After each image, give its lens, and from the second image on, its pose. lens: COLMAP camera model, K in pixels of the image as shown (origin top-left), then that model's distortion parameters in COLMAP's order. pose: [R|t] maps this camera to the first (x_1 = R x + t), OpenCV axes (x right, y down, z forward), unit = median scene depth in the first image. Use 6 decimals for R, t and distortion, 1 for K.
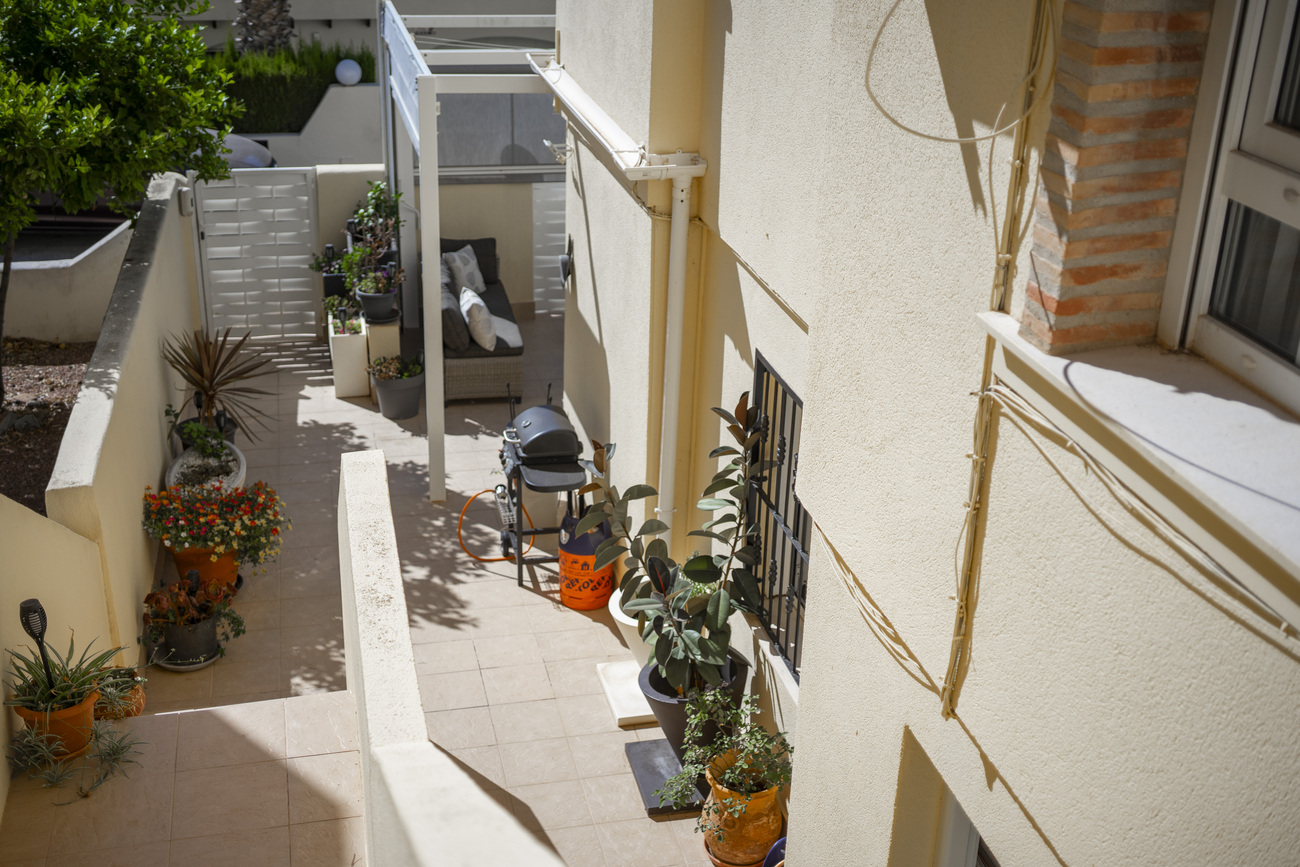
lens RADIAL K [[1550.5, 0, 650.0], [0, 1550.5, 433.5], [0, 0, 1]] dist [0.052783, -0.379378]
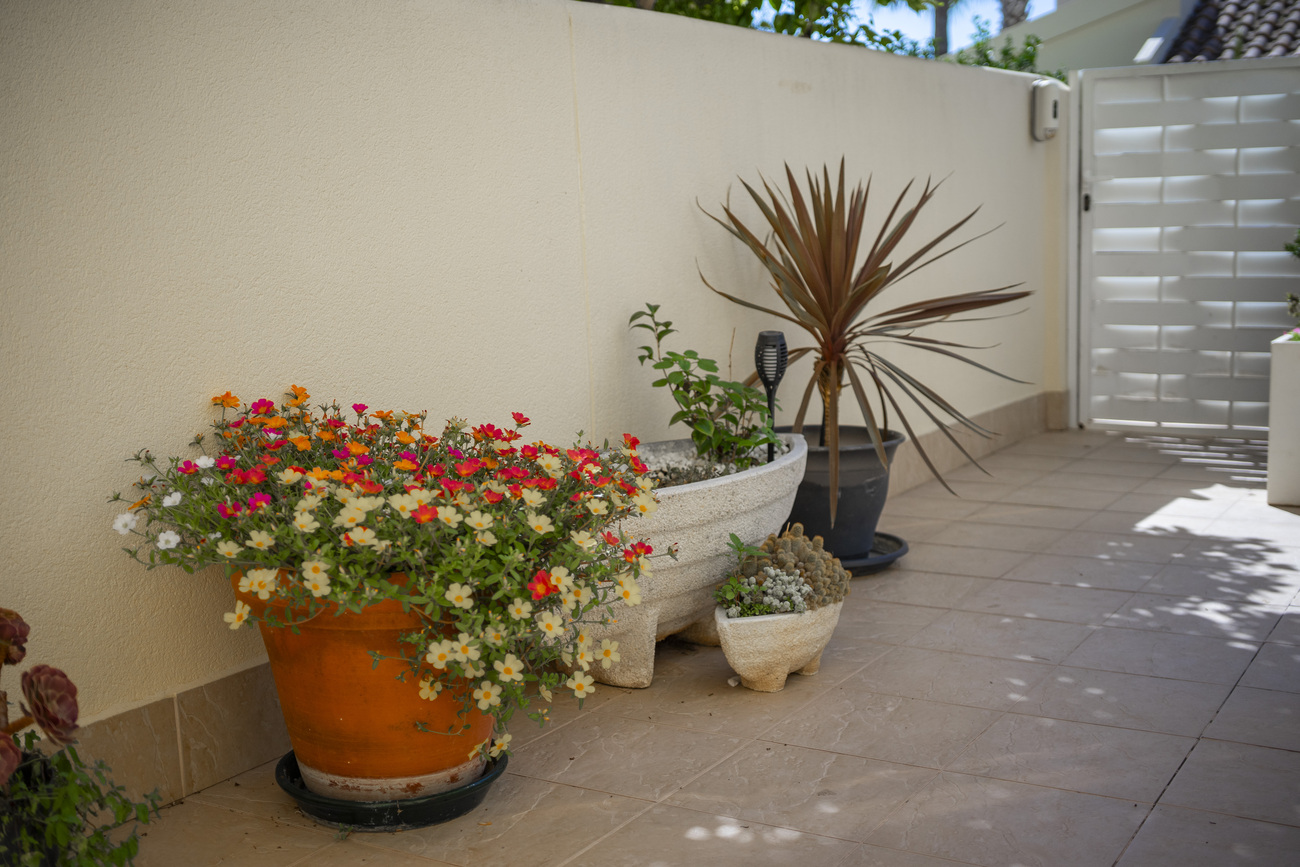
lens RADIAL K [[1550.5, 0, 650.0], [0, 1550.5, 433.5], [0, 0, 1]] dist [0.052783, -0.379378]
pose [[0.735262, 0.061249, -0.675010, -0.051014], [-0.220304, 0.963429, -0.152548, 0.049712], [0.640981, 0.260870, 0.721866, 0.567186]]
